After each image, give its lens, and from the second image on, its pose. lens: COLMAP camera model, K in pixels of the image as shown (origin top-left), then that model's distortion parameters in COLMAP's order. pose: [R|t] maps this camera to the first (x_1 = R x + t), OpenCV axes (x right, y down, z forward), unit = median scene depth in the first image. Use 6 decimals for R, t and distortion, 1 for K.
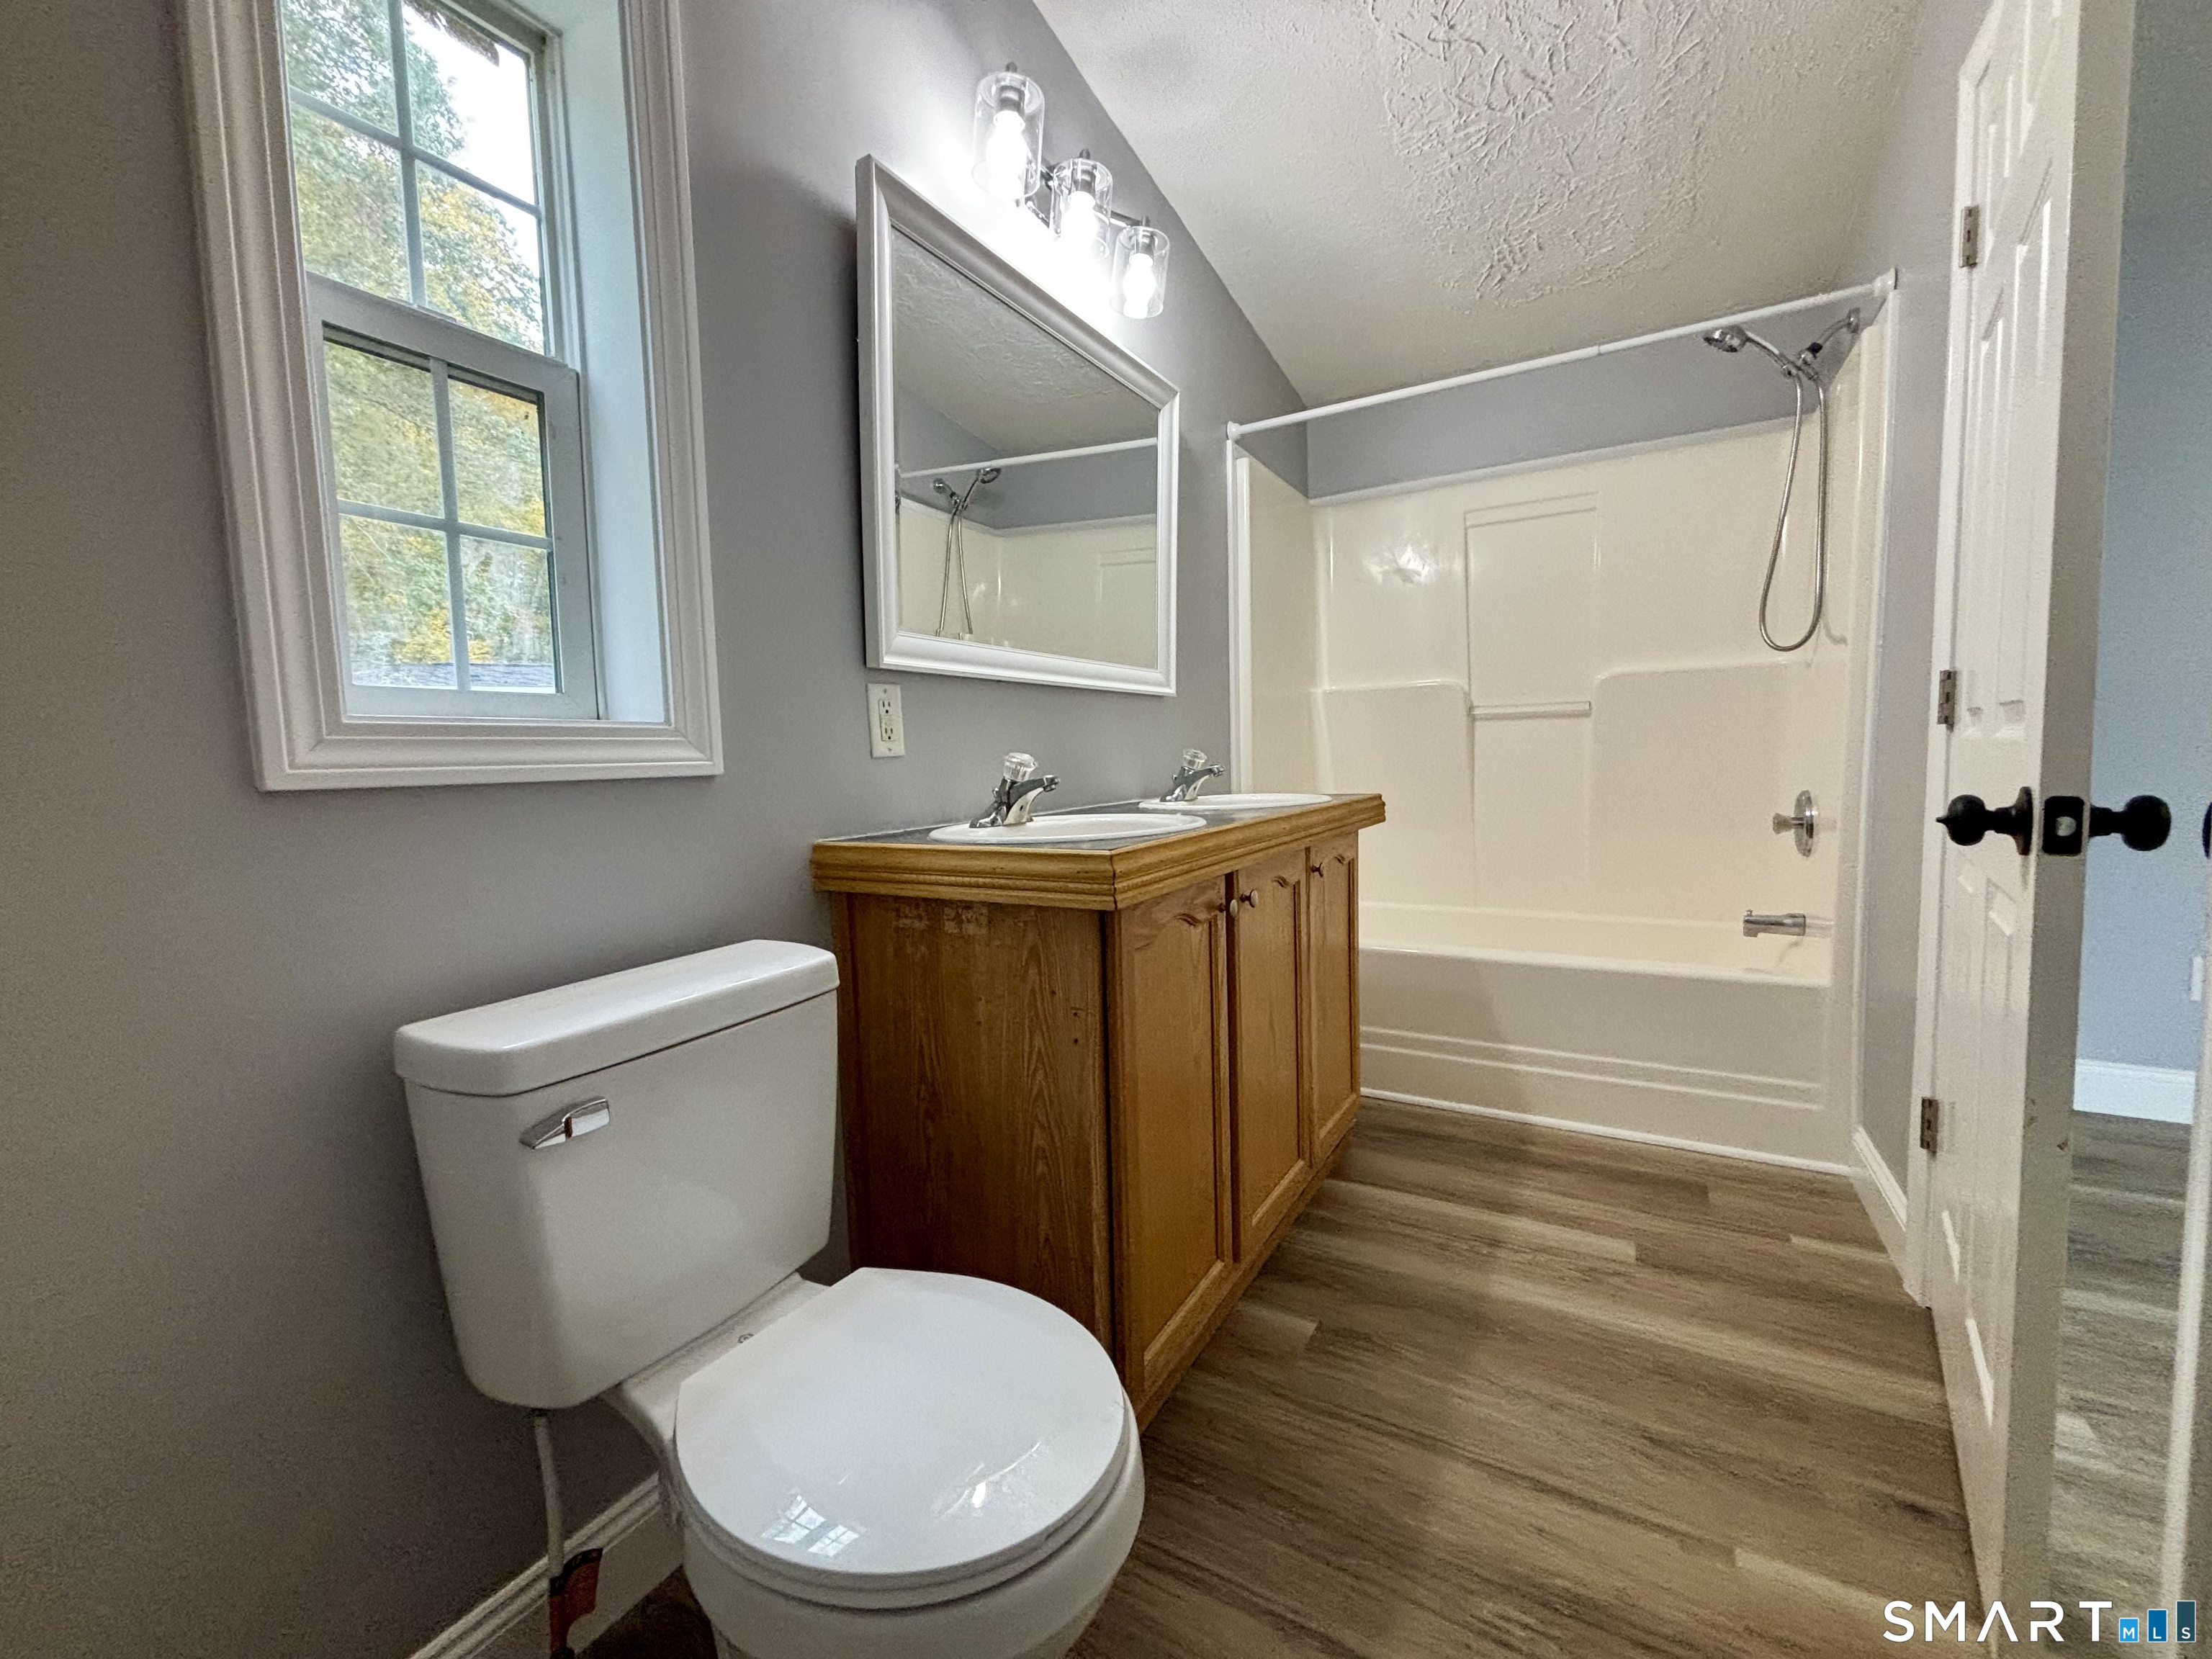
lens RADIAL K [[887.0, 0, 1118.0], [0, 887.0, 825.0], [0, 0, 1]] dist [0.001453, -0.000980]
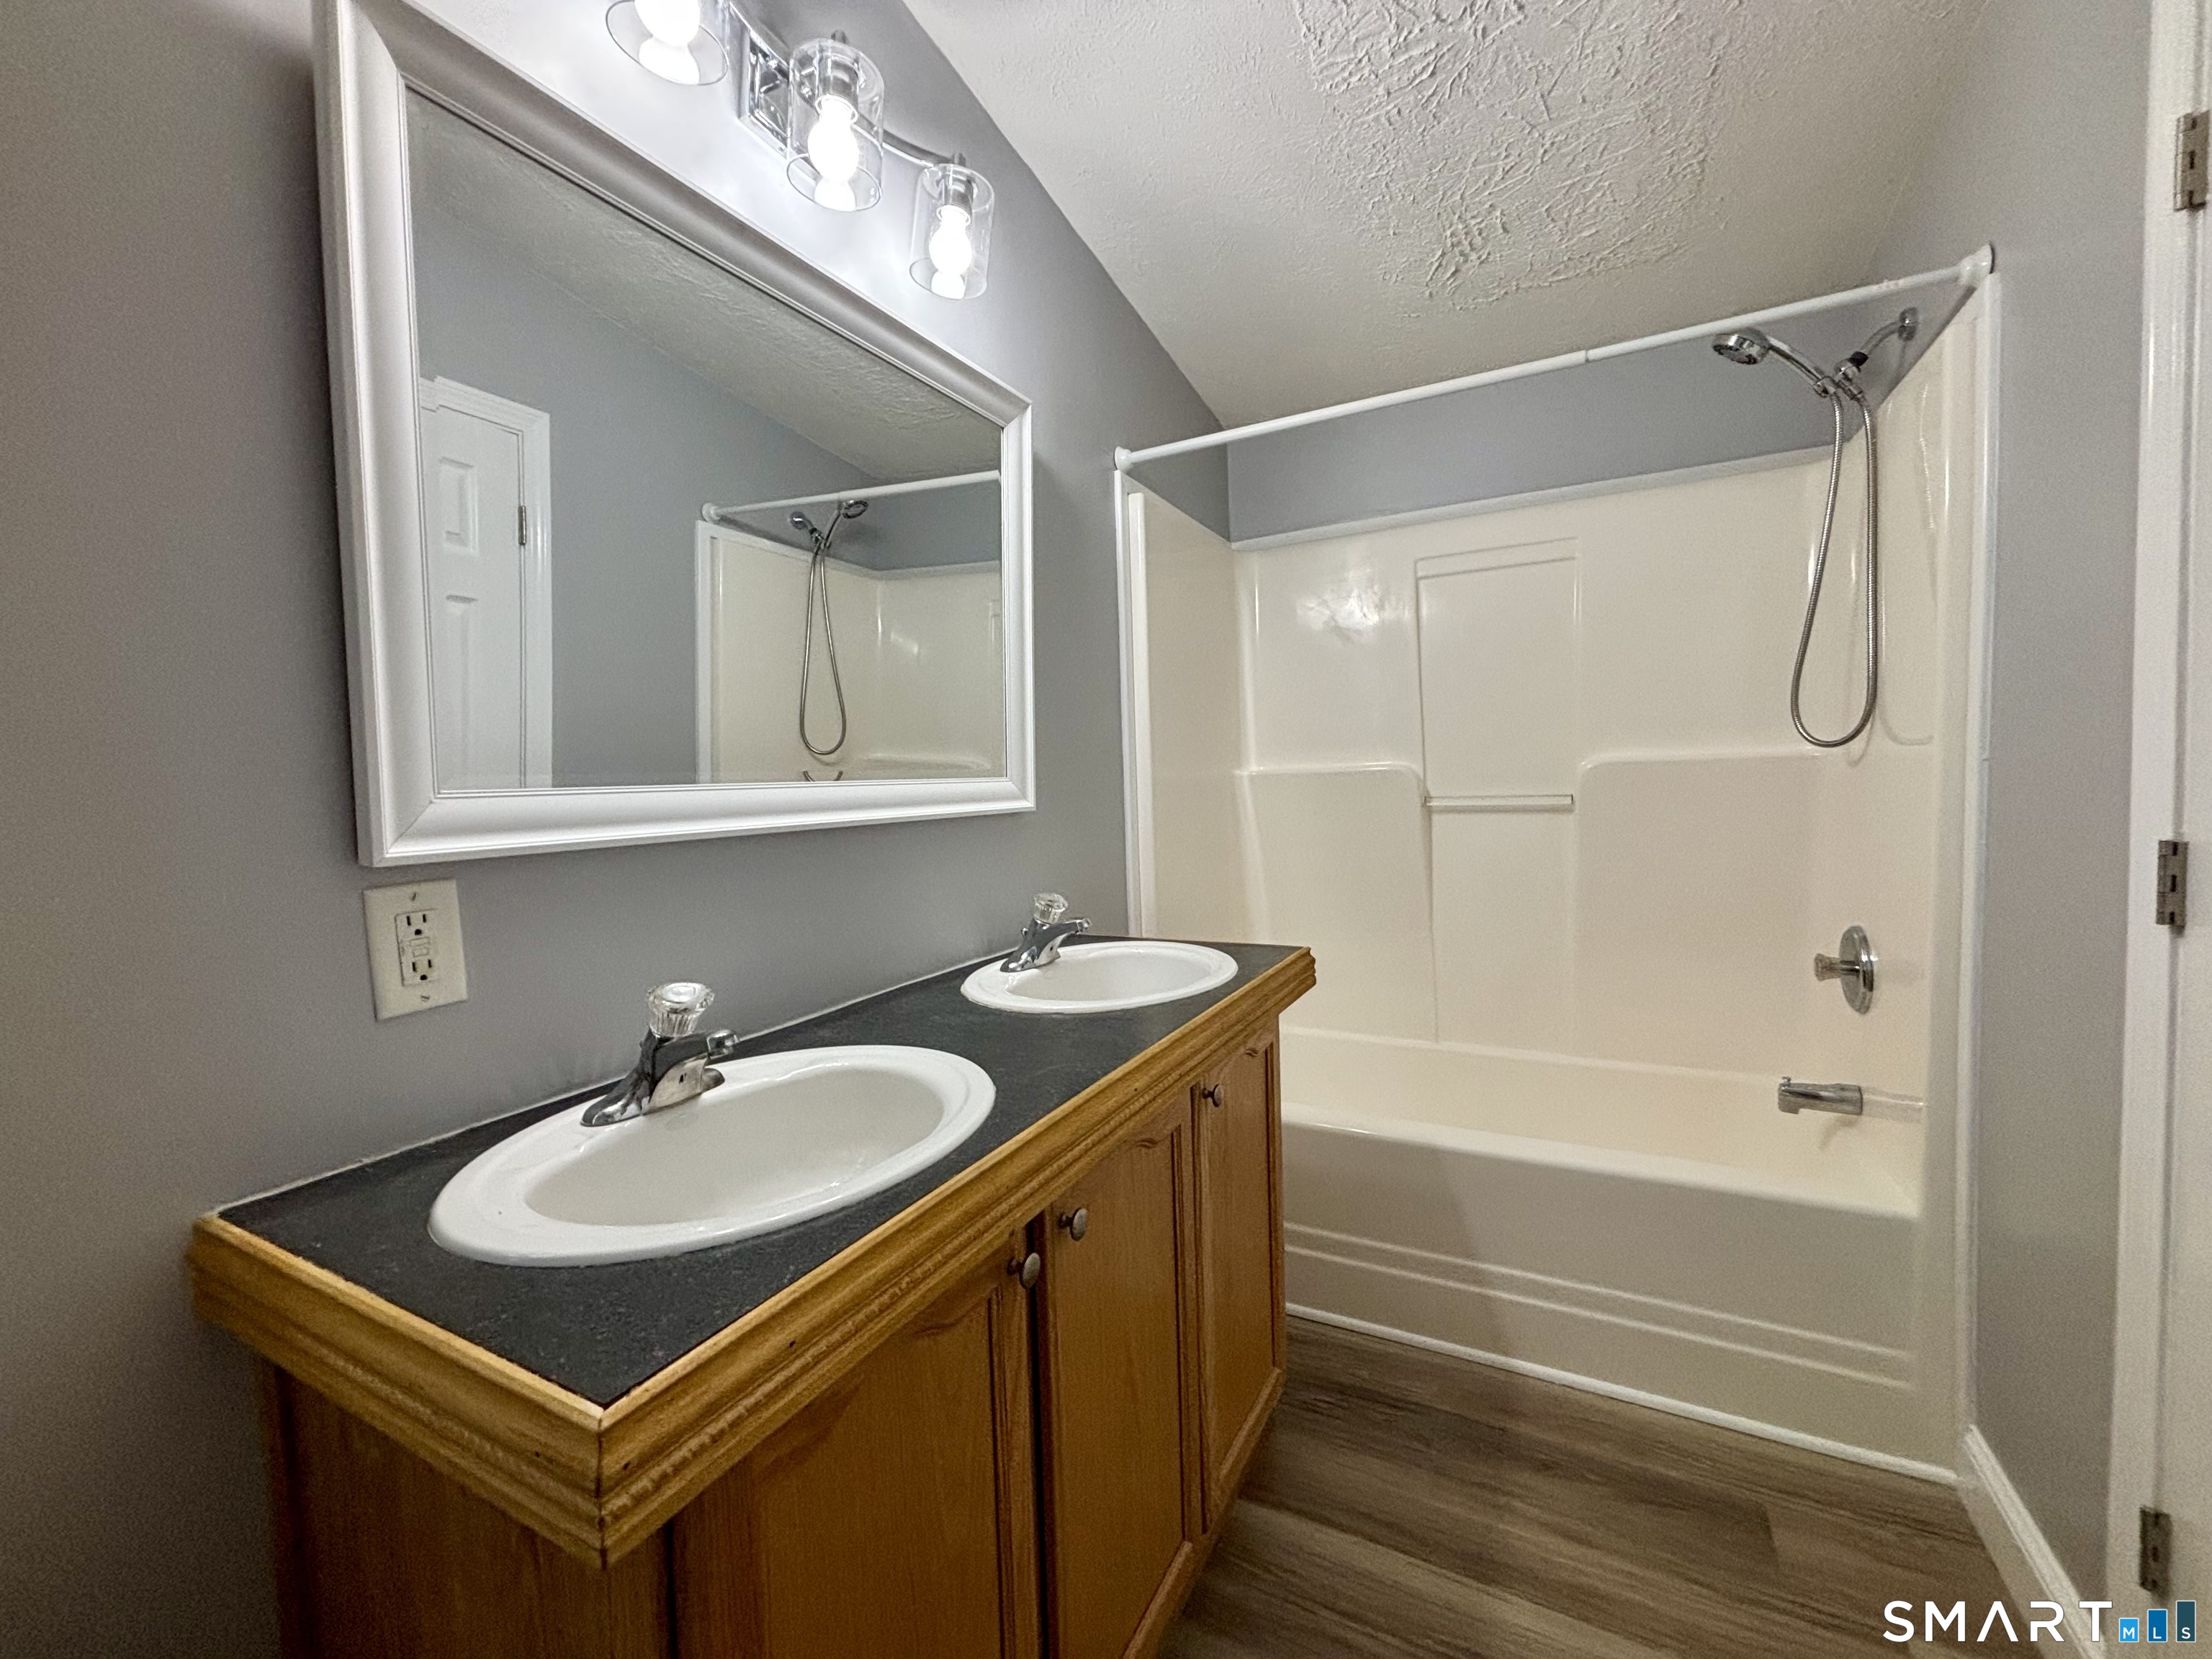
lens RADIAL K [[887.0, 0, 1118.5], [0, 887.0, 827.0], [0, 0, 1]] dist [0.001453, -0.000980]
pose [[0.999046, -0.007020, 0.043093, 0.107365], [0.008185, 0.999604, -0.026927, -0.115540], [-0.042887, 0.027254, 0.998708, 0.268994]]
